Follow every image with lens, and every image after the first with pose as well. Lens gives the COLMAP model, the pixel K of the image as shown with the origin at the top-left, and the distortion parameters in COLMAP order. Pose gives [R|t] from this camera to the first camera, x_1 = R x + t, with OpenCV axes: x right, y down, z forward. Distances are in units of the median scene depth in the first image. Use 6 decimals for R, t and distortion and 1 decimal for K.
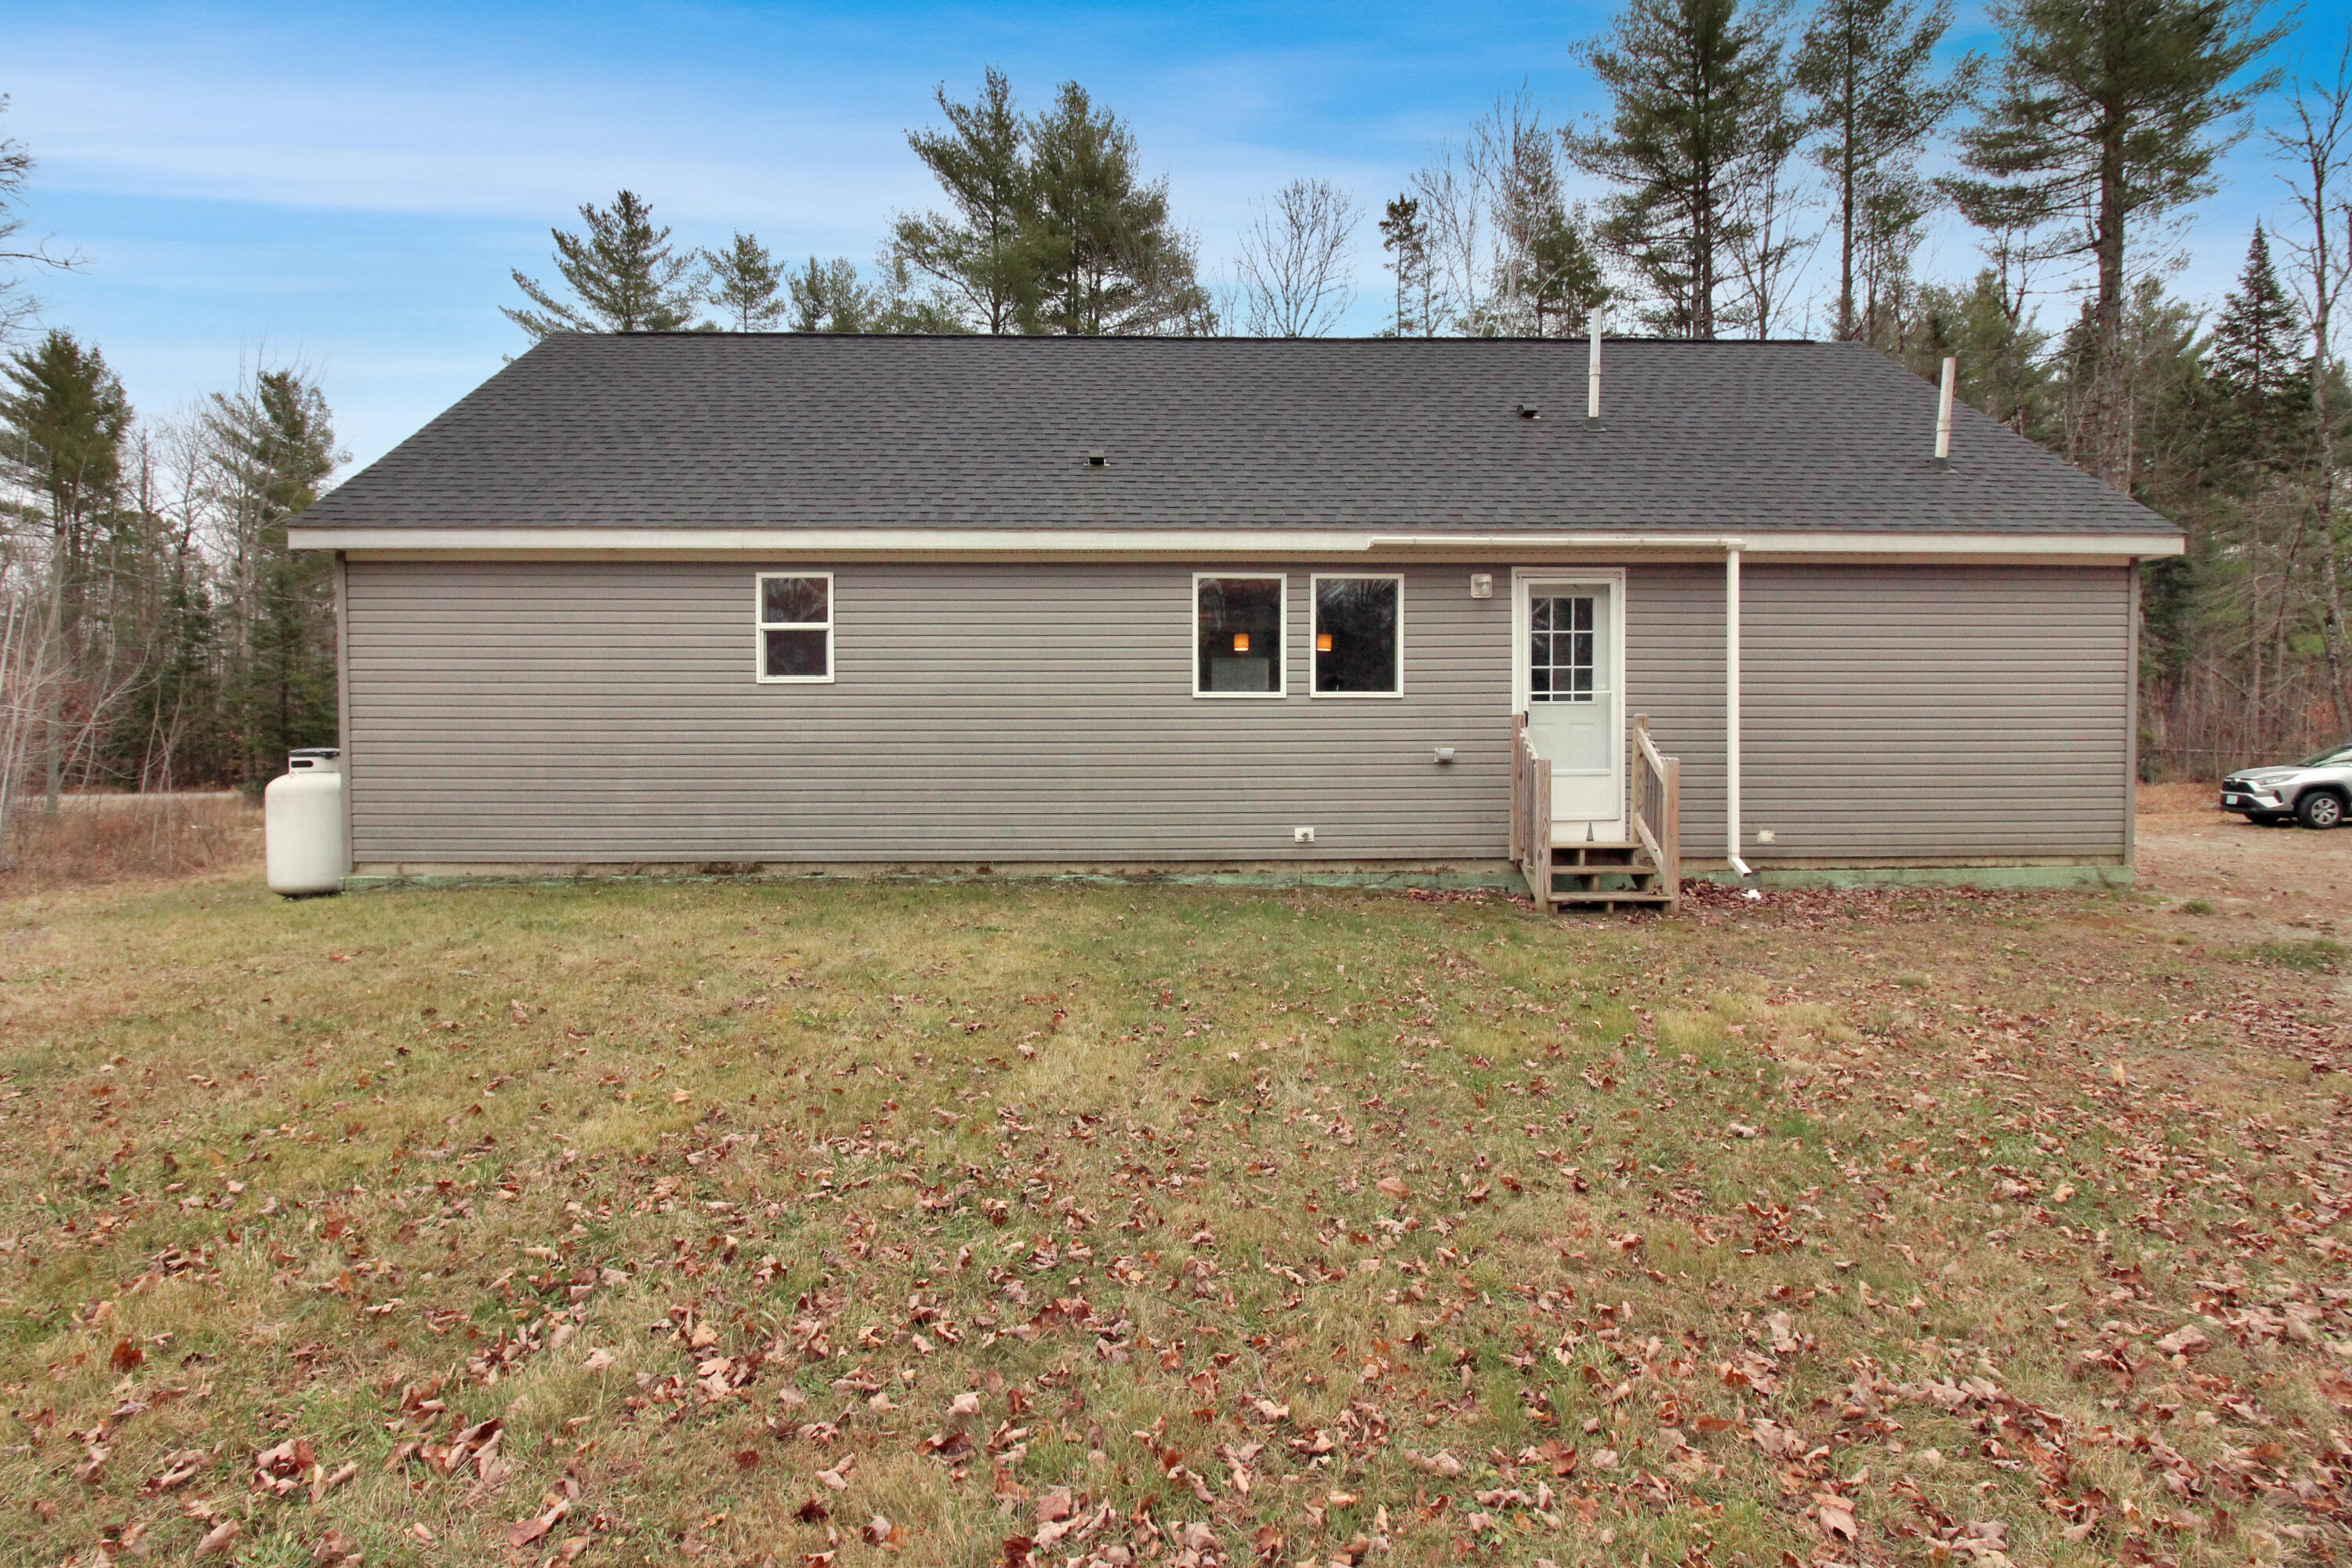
lens RADIAL K [[1112.9, 0, 1167.7], [0, 1112.9, 828.7], [0, 0, 1]] dist [0.000677, -0.010971]
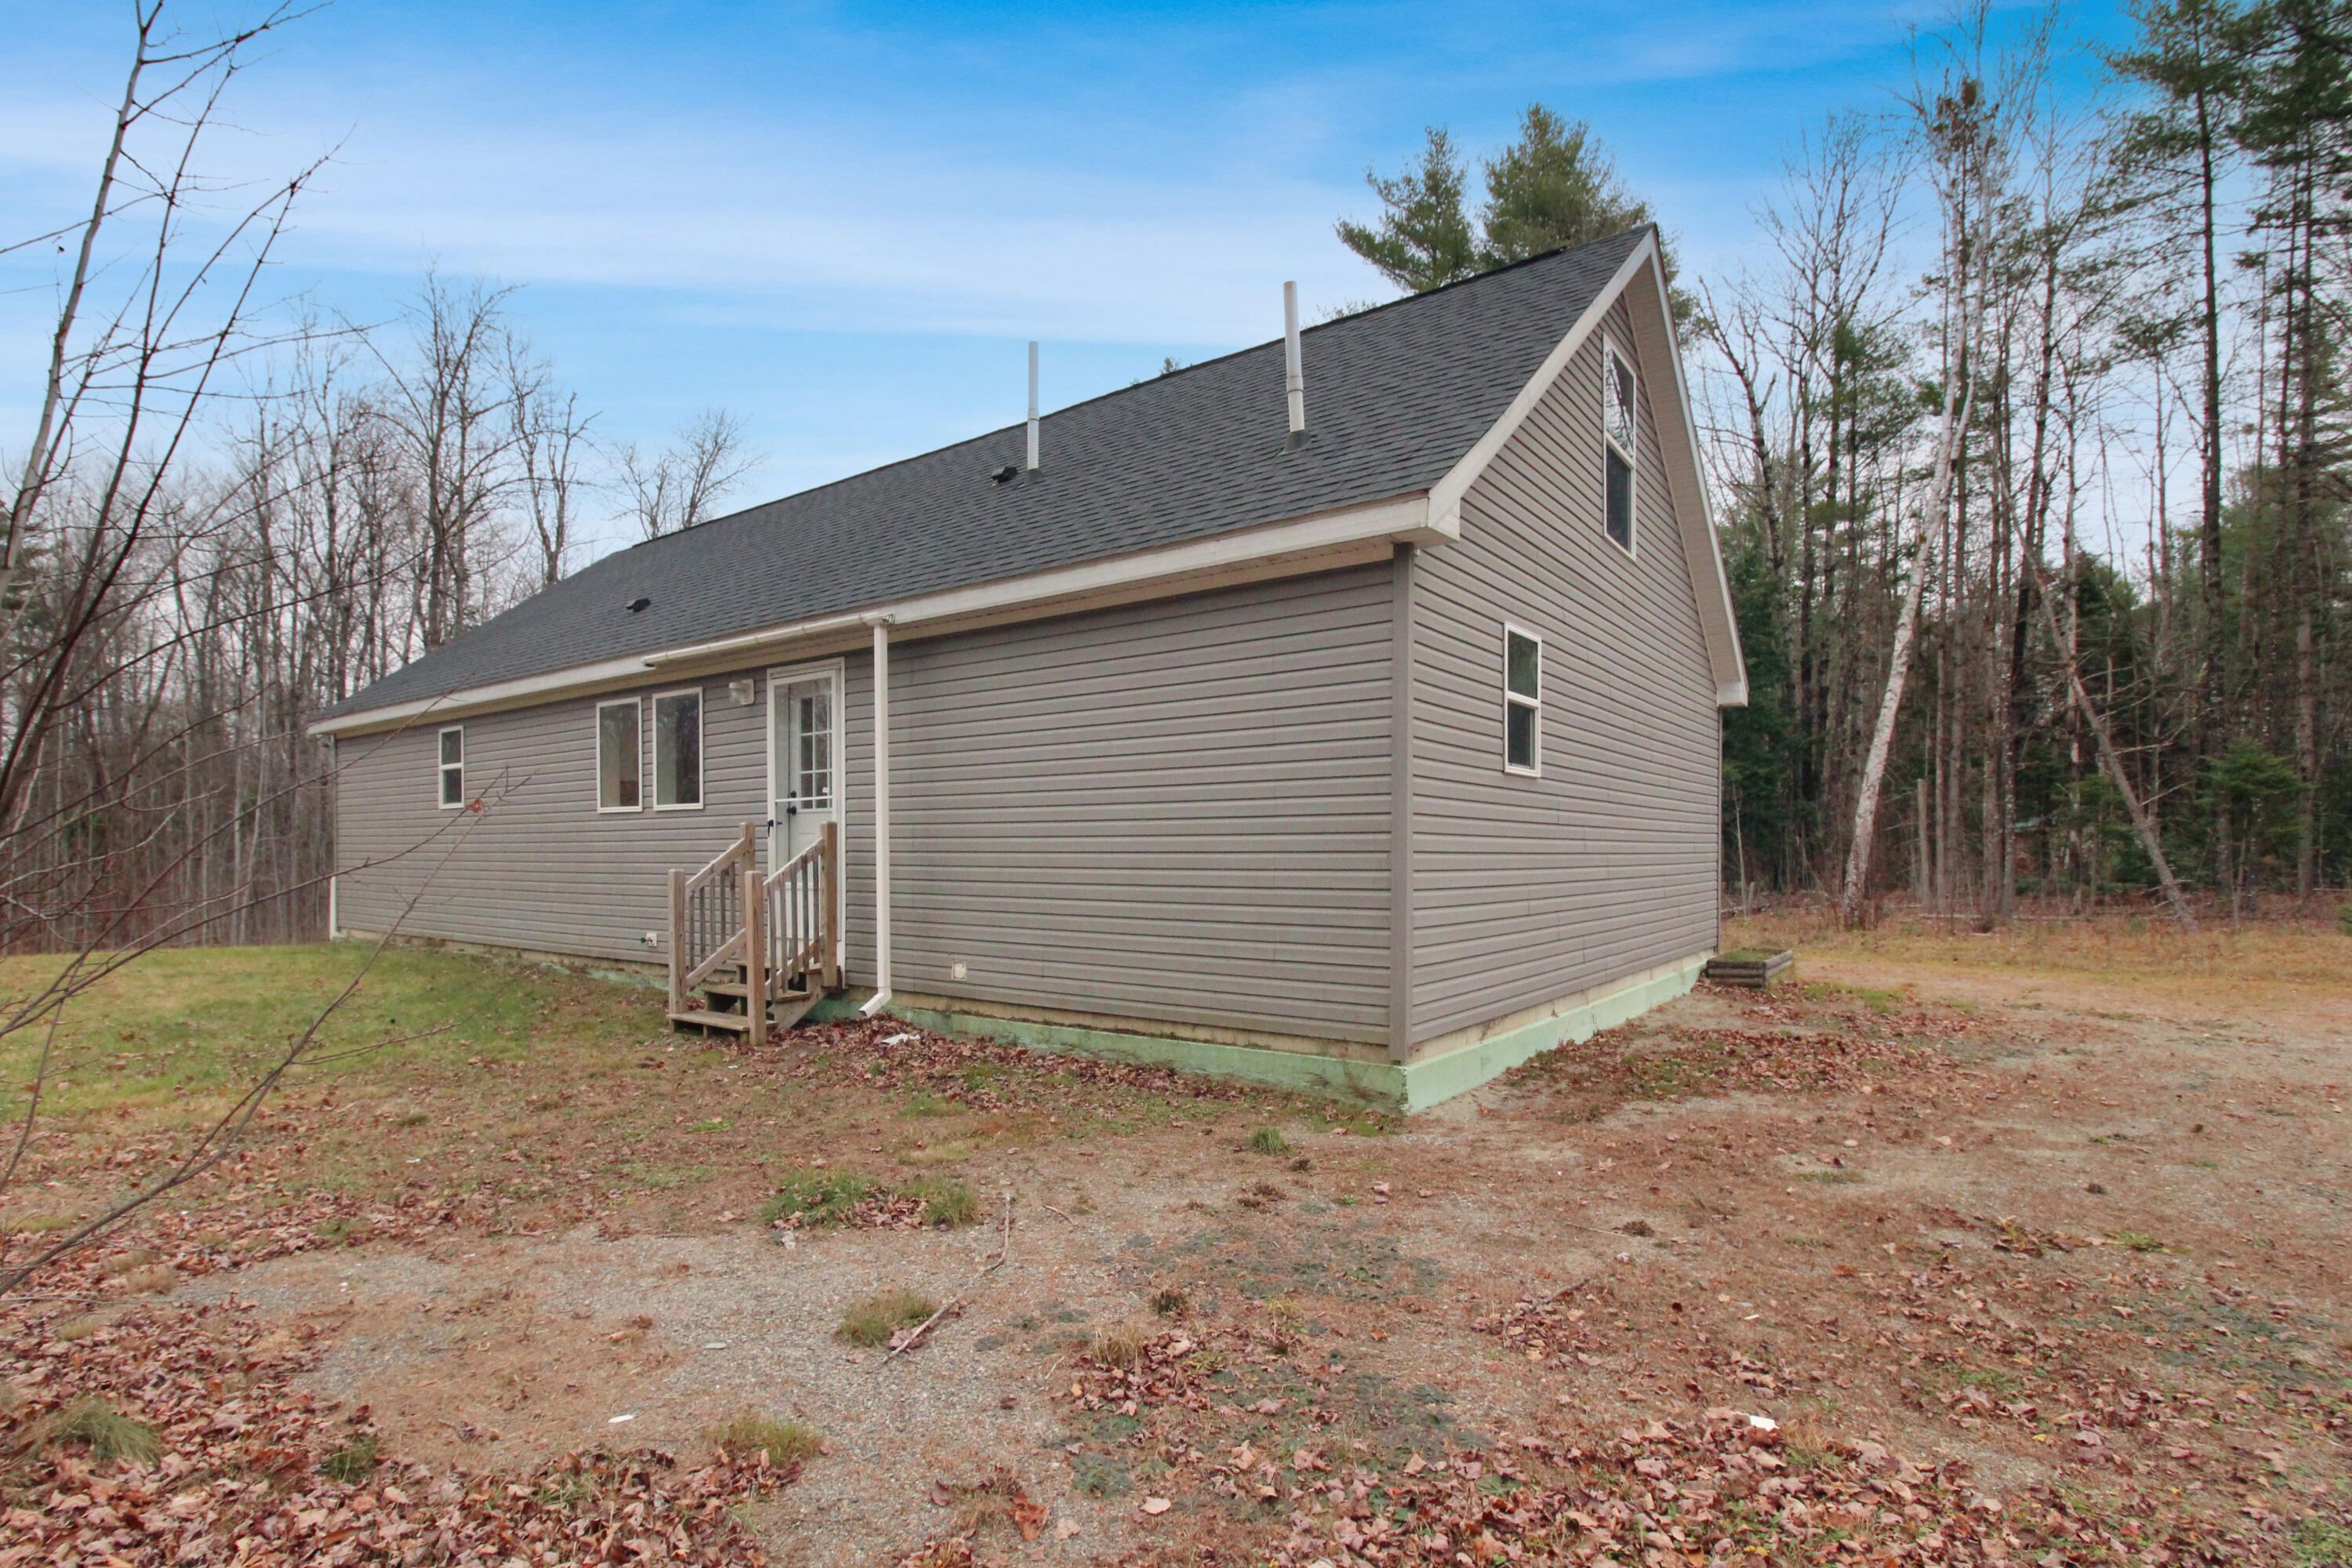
lens RADIAL K [[1112.9, 0, 1167.7], [0, 1112.9, 828.7], [0, 0, 1]] dist [0.000677, -0.010971]
pose [[0.784002, -0.010068, -0.620677, 0.505936], [-0.021809, 0.998804, -0.043750, -0.027872], [0.620375, 0.047837, 0.782845, 0.204331]]
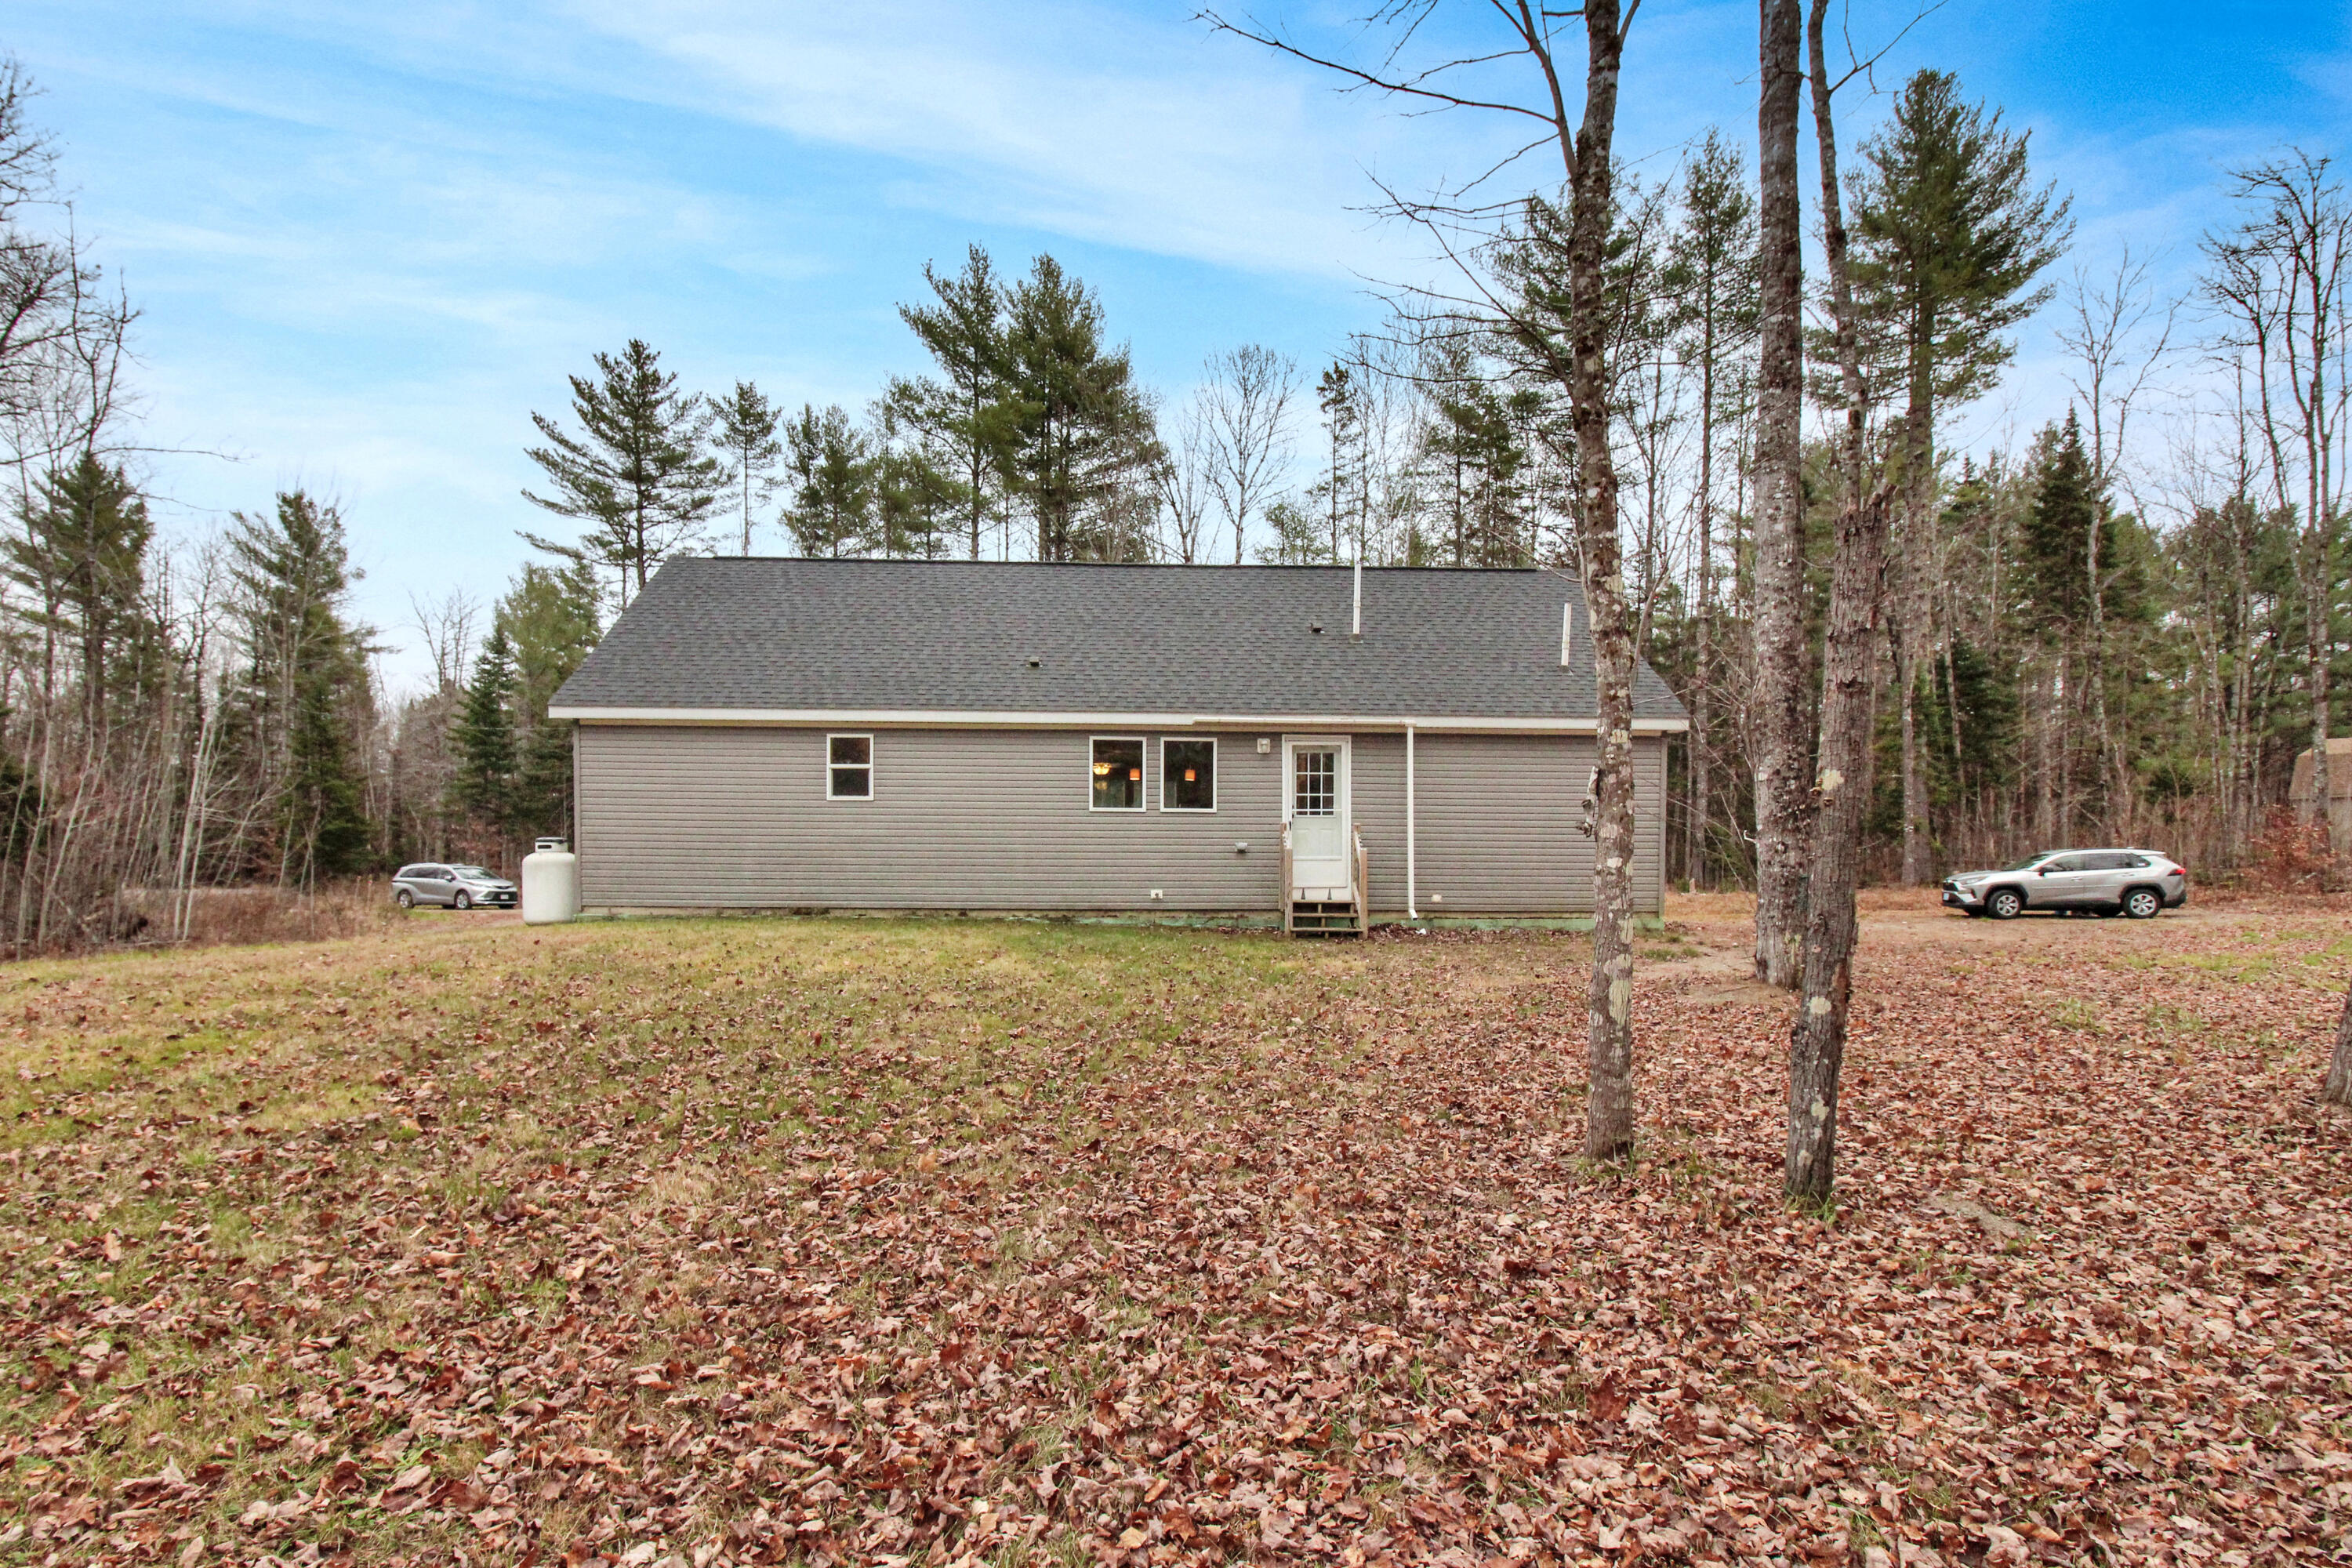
lens RADIAL K [[1152.3, 0, 1173.4], [0, 1152.3, 937.9], [0, 0, 1]] dist [0.002696, 0.001392]
pose [[0.999809, 0.007228, 0.018175, 0.050770], [-0.007133, 0.999960, -0.005318, 0.034317], [-0.018212, 0.005188, 0.999821, -0.311562]]
